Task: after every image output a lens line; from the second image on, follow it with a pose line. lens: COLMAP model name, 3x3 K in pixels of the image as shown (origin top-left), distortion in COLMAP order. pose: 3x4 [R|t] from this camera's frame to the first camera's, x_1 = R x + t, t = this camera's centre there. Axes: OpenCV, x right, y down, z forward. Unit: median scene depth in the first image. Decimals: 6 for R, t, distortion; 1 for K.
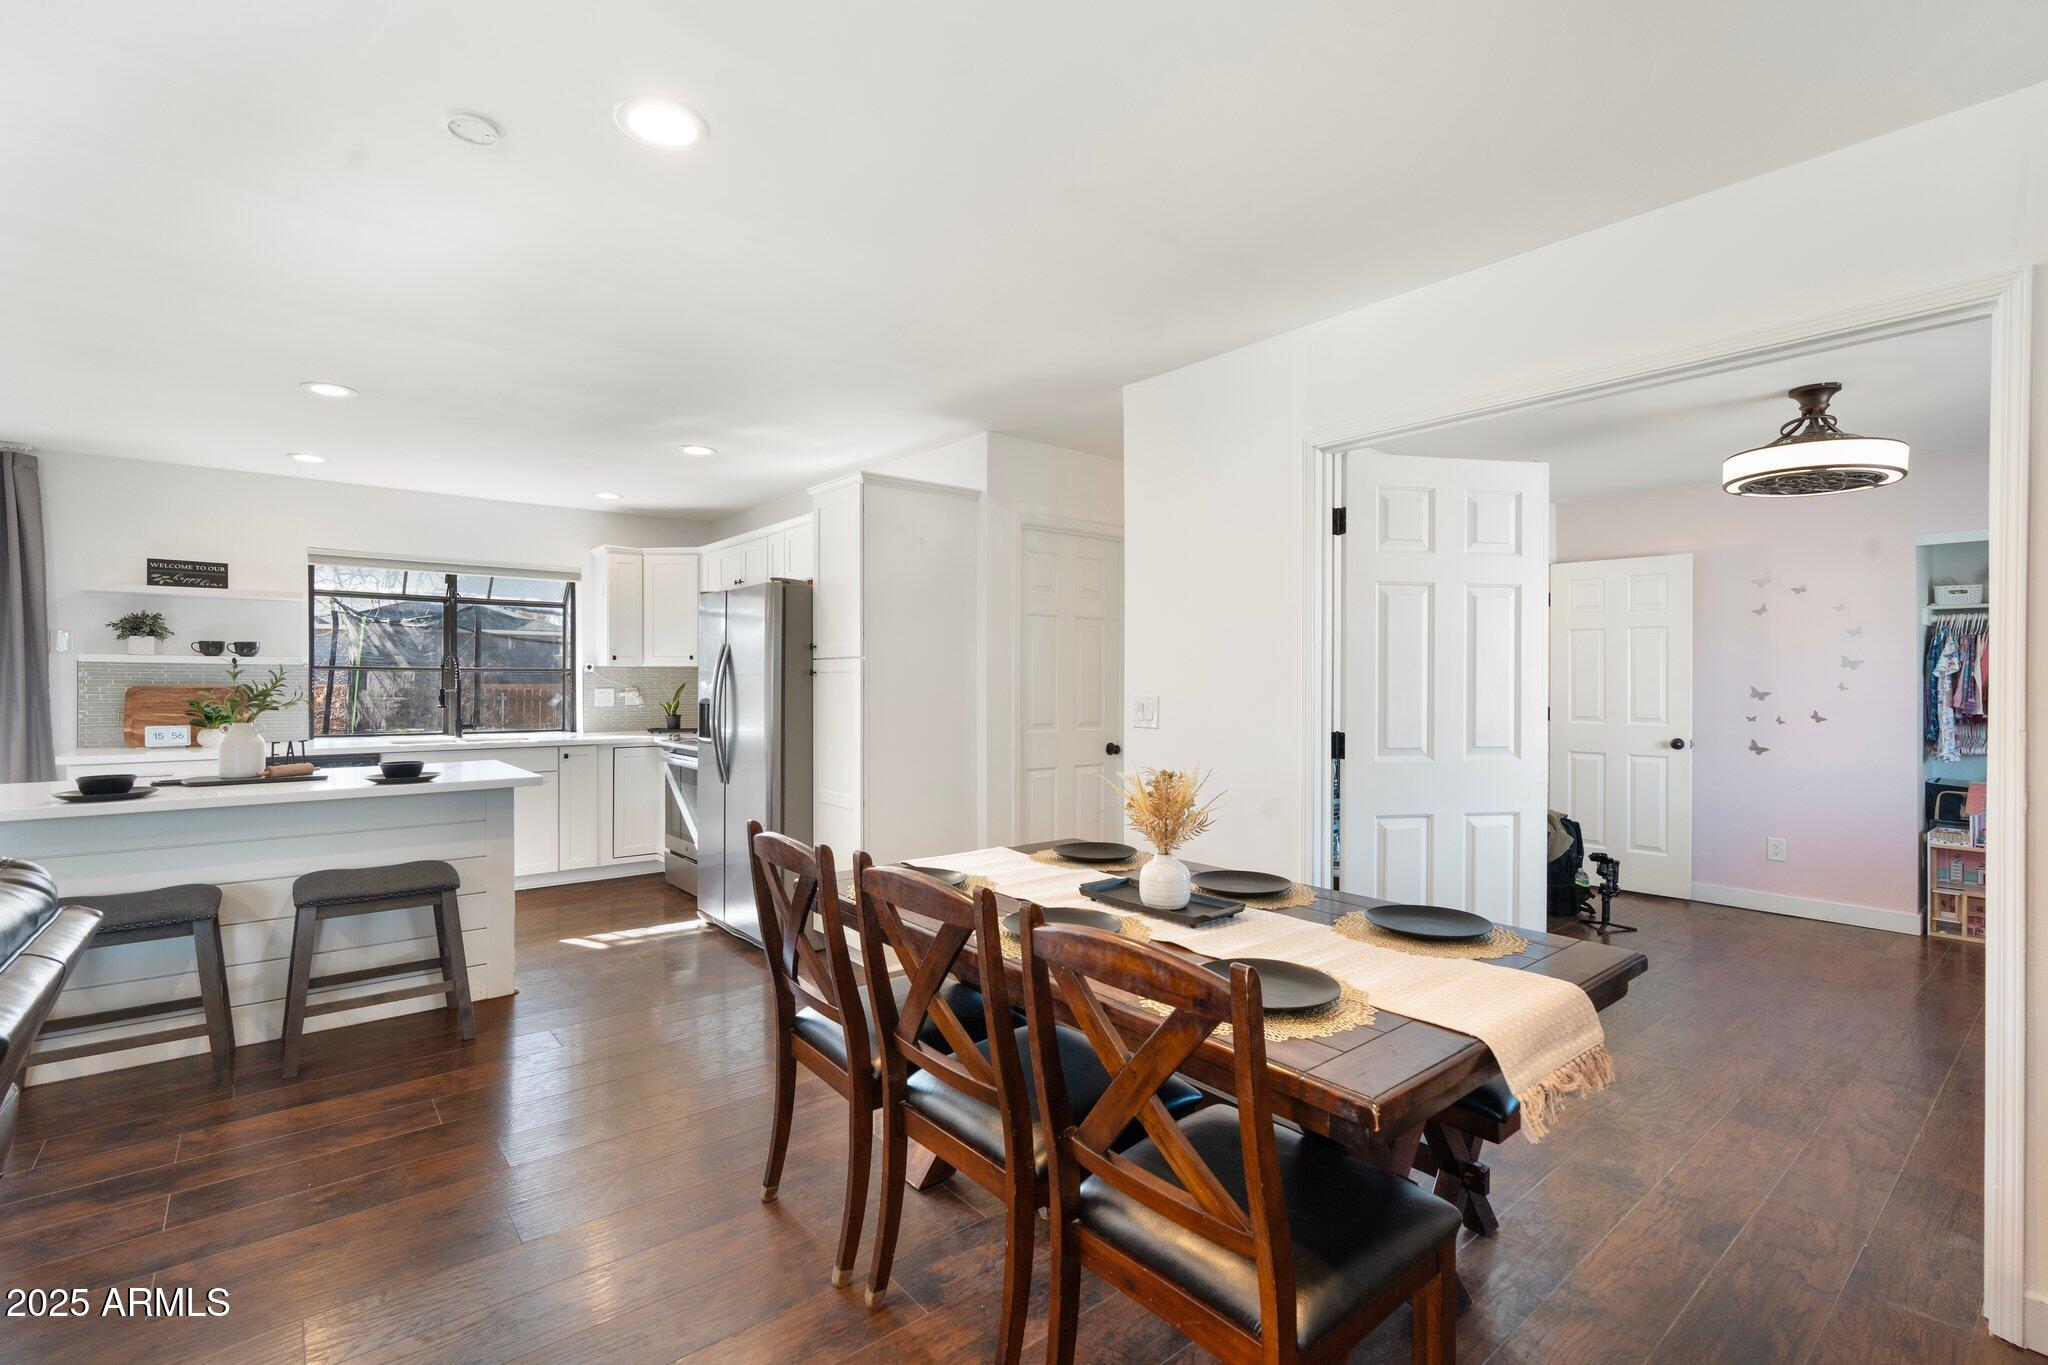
lens RADIAL K [[912.2, 0, 1027.4], [0, 912.2, 678.2], [0, 0, 1]] dist [-0.003167, -0.004959]
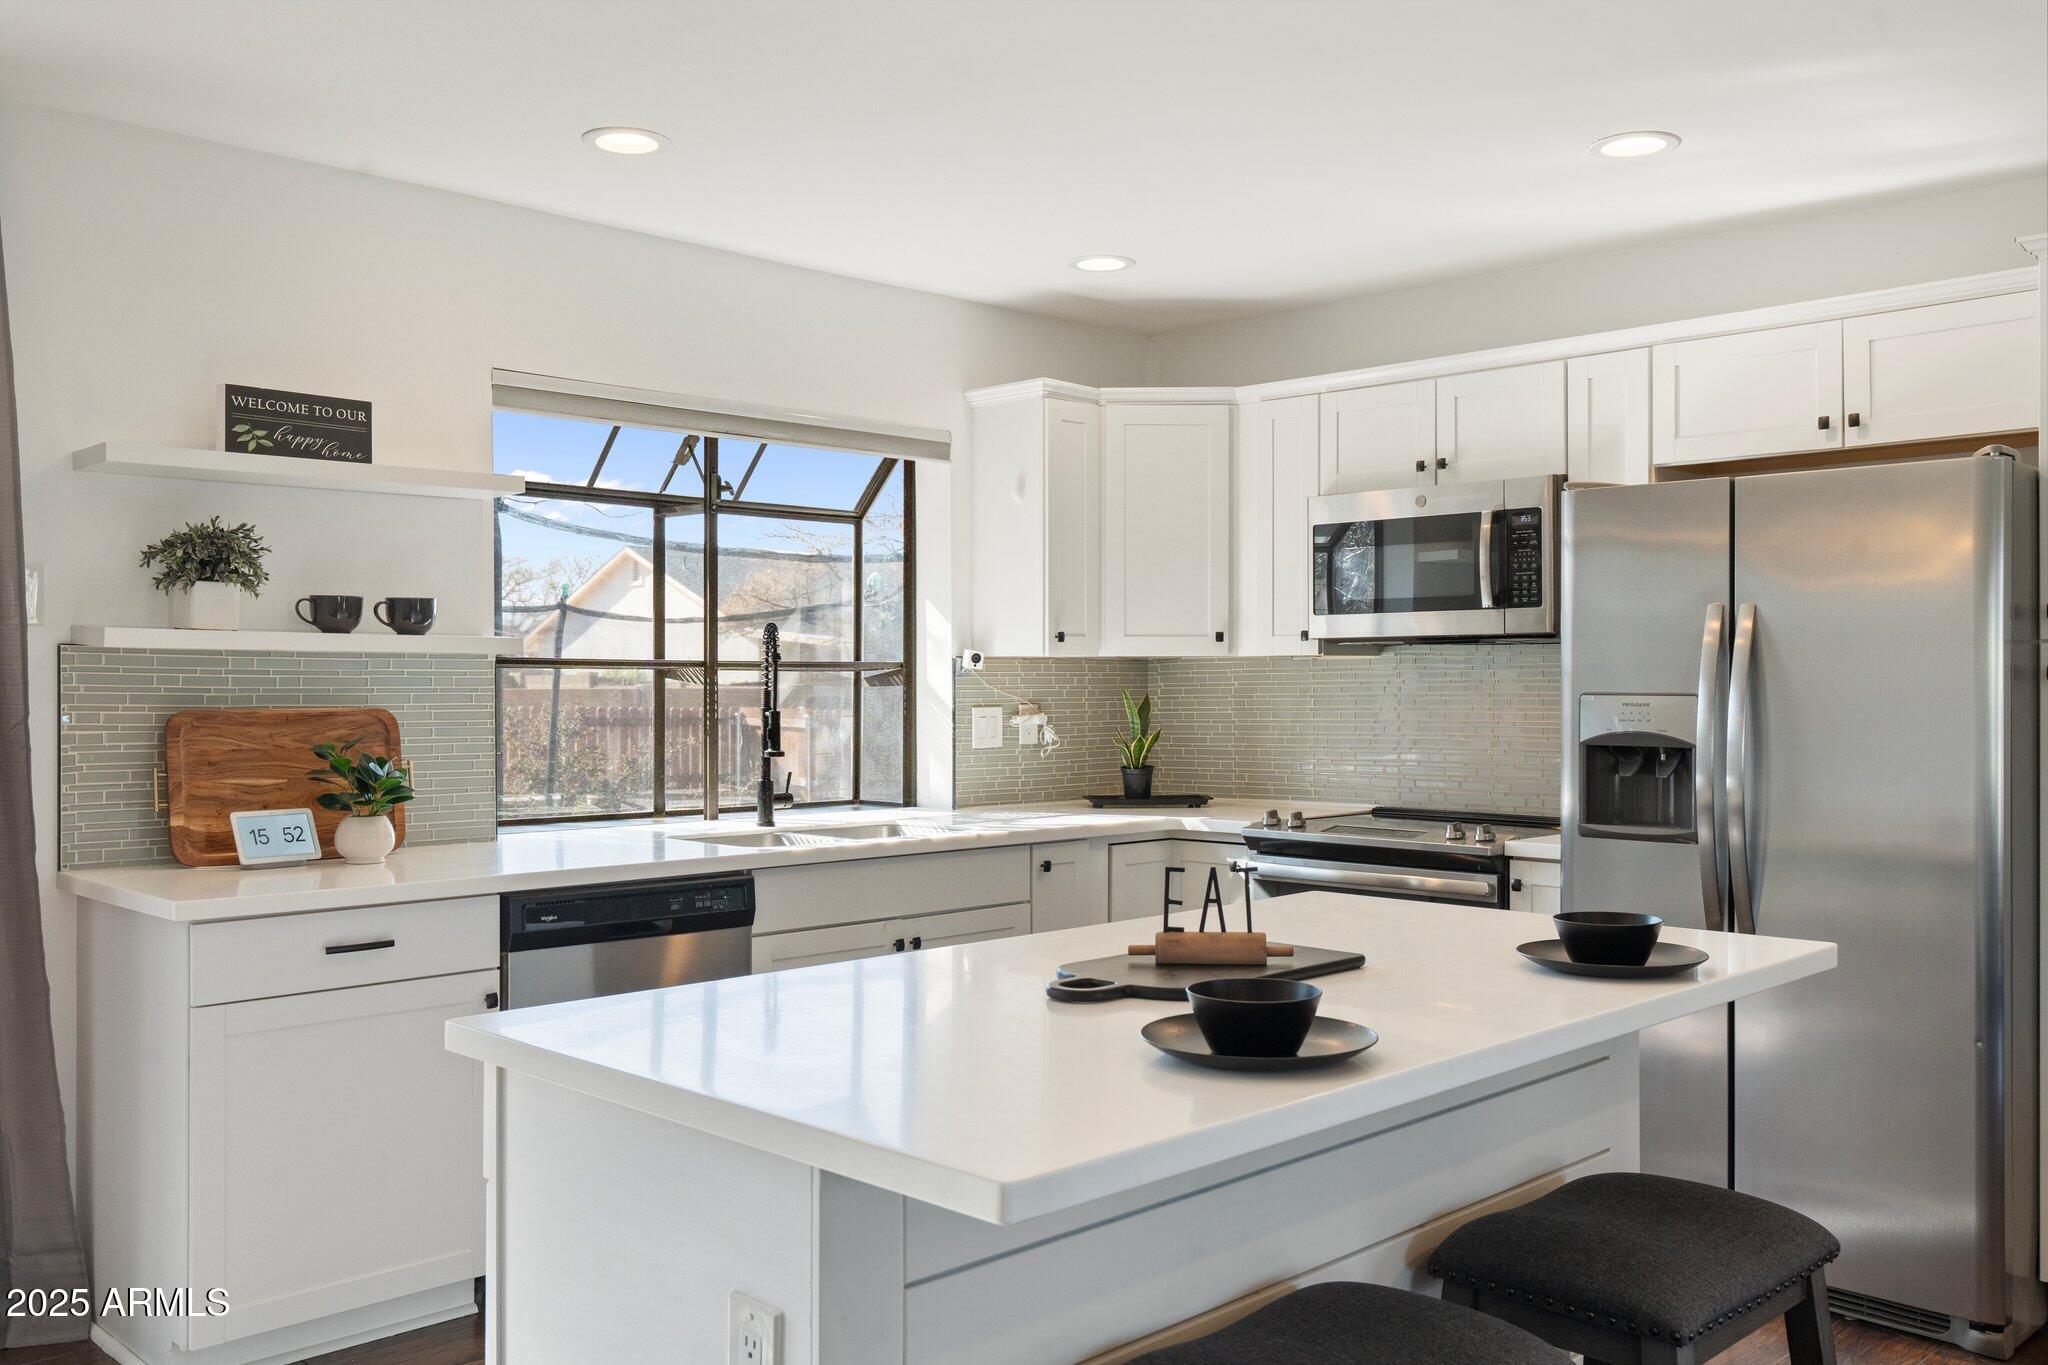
lens RADIAL K [[1739.0, 0, 1017.5], [0, 1739.0, 687.8], [0, 0, 1]] dist [-0.015678, -0.008691]
pose [[0.994300, -0.003477, 0.106557, -0.815601], [0.002693, 0.999968, 0.007497, -0.006288], [-0.106580, -0.007167, 0.994278, 0.248691]]
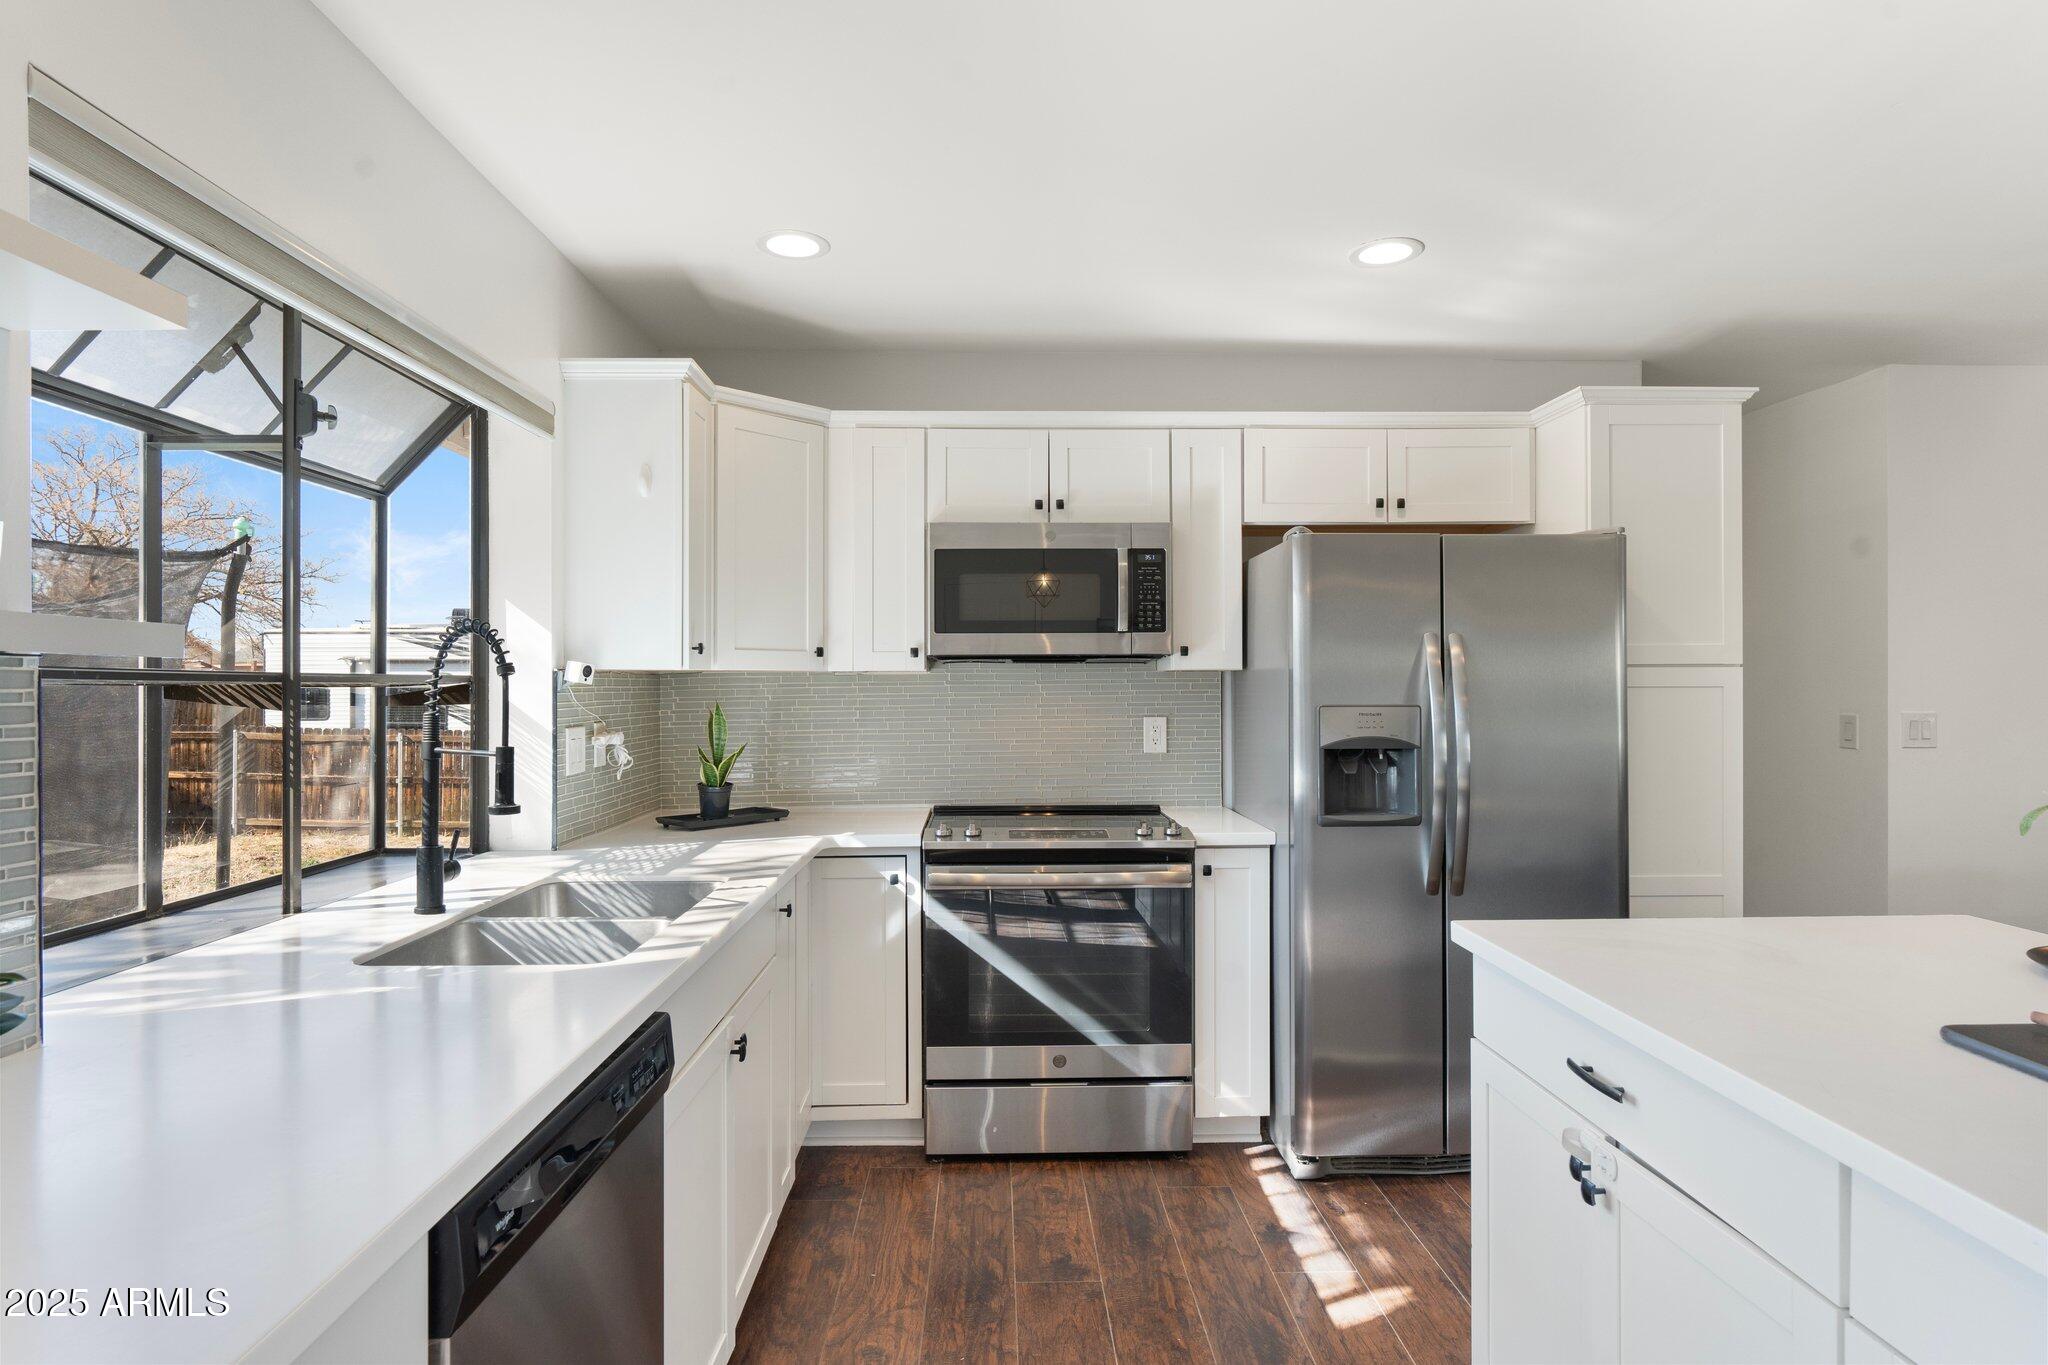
lens RADIAL K [[1097.8, 0, 1030.4], [0, 1097.8, 676.6], [0, 0, 1]] dist [-0.002987, -0.000155]
pose [[0.602834, 0.001172, 0.797866, -1.096637], [0.002462, 0.999991, -0.003330, -0.012340], [-0.797863, 0.003972, 0.602826, 0.893553]]
